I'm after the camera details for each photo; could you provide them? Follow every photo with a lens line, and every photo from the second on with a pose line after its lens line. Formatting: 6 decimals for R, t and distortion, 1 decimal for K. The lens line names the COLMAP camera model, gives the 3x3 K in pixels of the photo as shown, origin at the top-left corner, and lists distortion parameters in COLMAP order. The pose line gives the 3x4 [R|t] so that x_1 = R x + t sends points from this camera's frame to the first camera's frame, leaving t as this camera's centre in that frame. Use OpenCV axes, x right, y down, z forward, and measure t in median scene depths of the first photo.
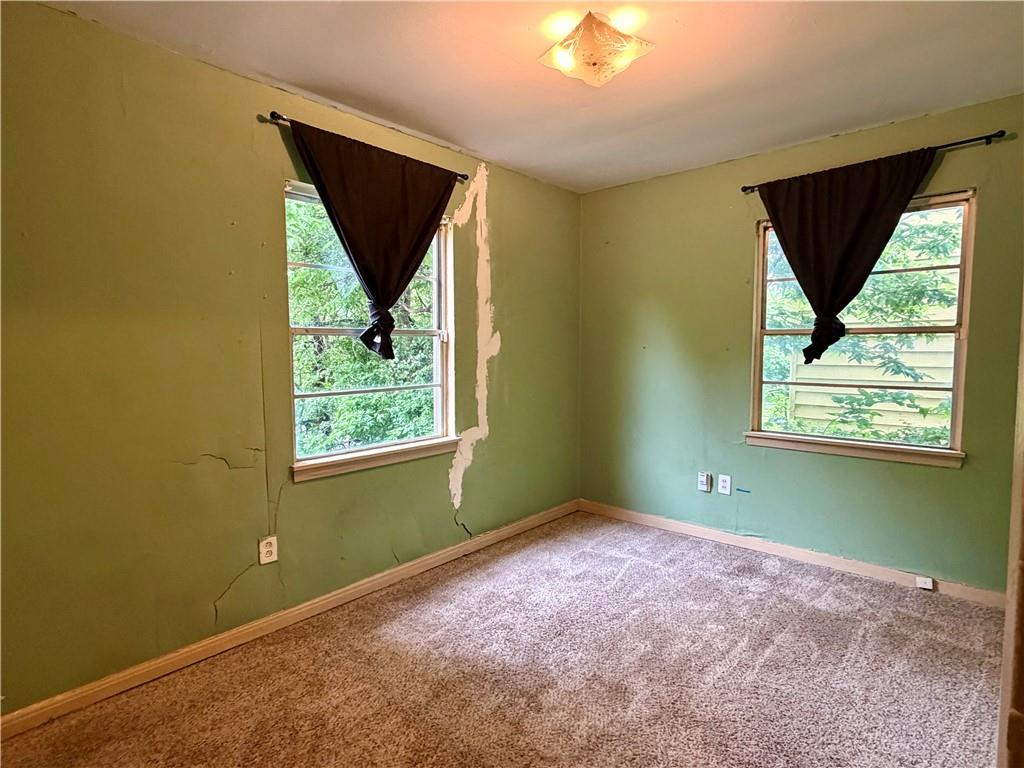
lens RADIAL K [[534.6, 0, 507.6], [0, 534.6, 381.7], [0, 0, 1]] dist [-0.000340, 0.001229]
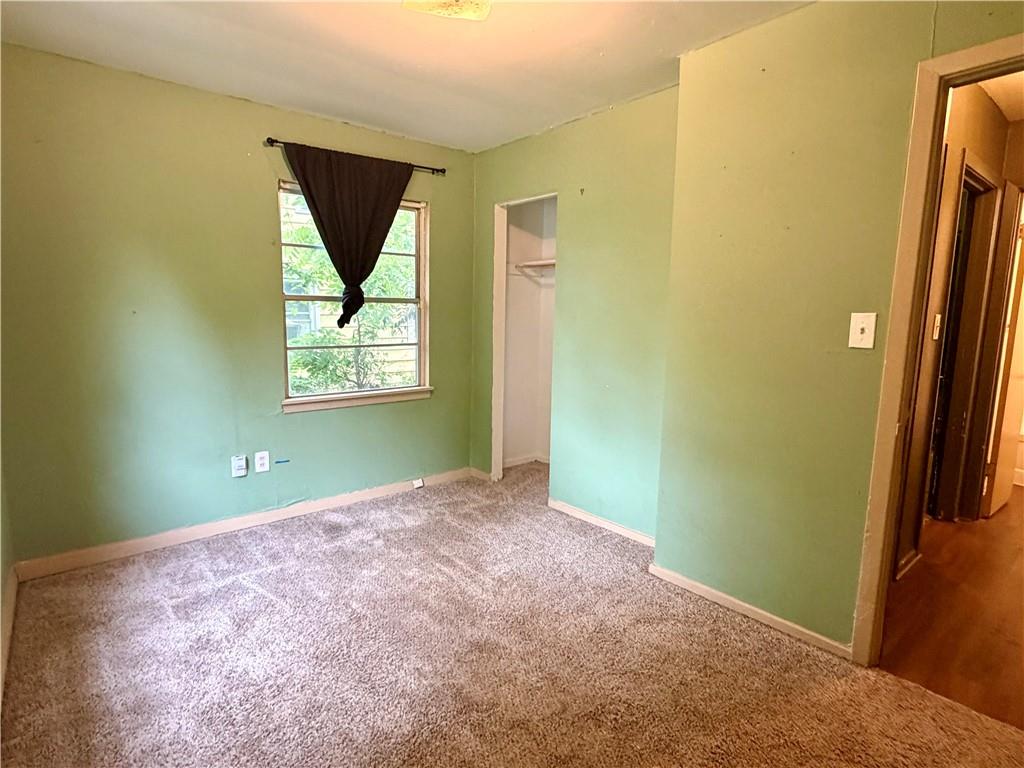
lens RADIAL K [[534.6, 0, 507.6], [0, 534.6, 381.7], [0, 0, 1]] dist [-0.000340, 0.001229]
pose [[0.161785, -0.123006, 0.979130, -0.466279], [0.054150, 0.991813, 0.115652, -0.032947], [-0.985339, 0.034309, 0.167121, 0.474848]]
